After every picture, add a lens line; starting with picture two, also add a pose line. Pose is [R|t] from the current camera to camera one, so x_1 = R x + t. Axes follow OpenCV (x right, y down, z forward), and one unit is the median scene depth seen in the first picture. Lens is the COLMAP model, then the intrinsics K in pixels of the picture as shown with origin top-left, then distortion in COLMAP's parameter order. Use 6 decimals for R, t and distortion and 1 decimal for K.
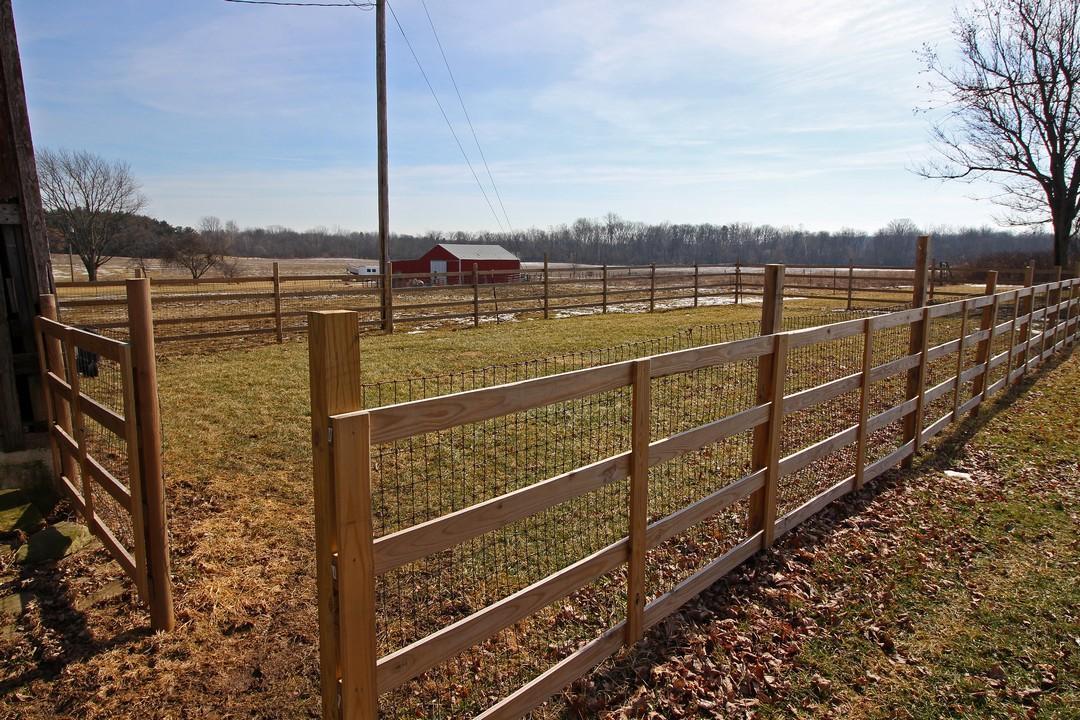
lens RADIAL K [[672.9, 0, 544.9], [0, 672.9, 357.3], [0, 0, 1]] dist [-0.006379, -0.006920]
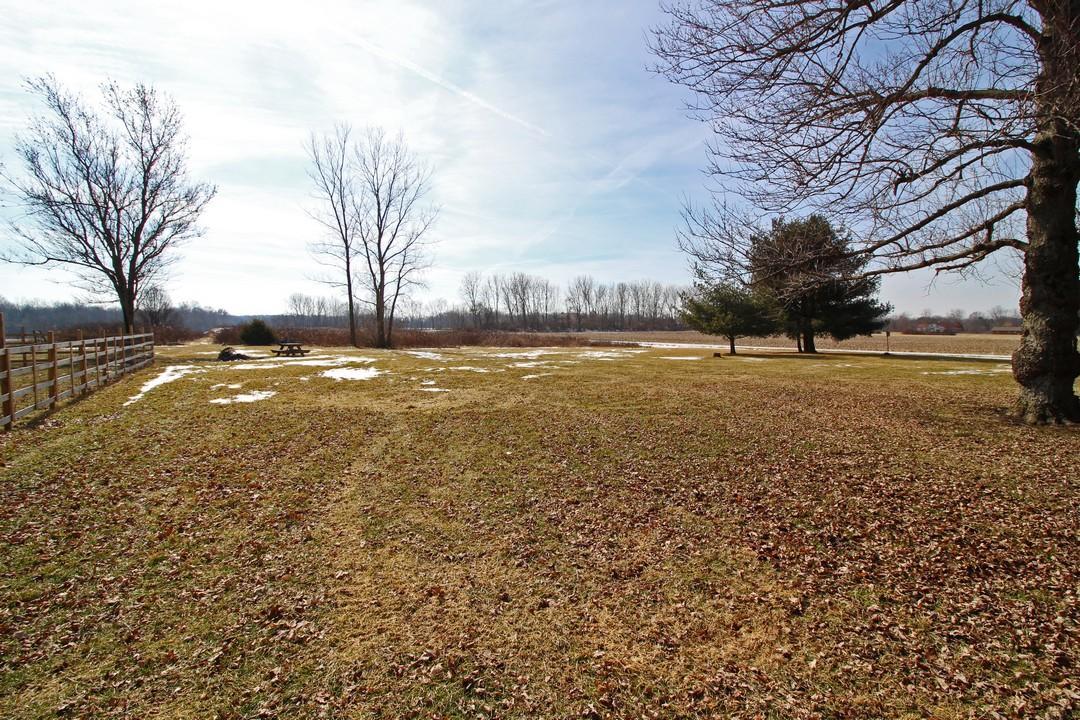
lens RADIAL K [[500.5, 0, 533.2], [0, 500.5, 354.9], [0, 0, 1]] dist [-0.012490, -0.001166]
pose [[0.234671, -0.056700, 0.970420, -0.089420], [0.149267, 0.988560, 0.021663, 0.024744], [-0.960546, 0.139768, 0.240450, -0.116425]]
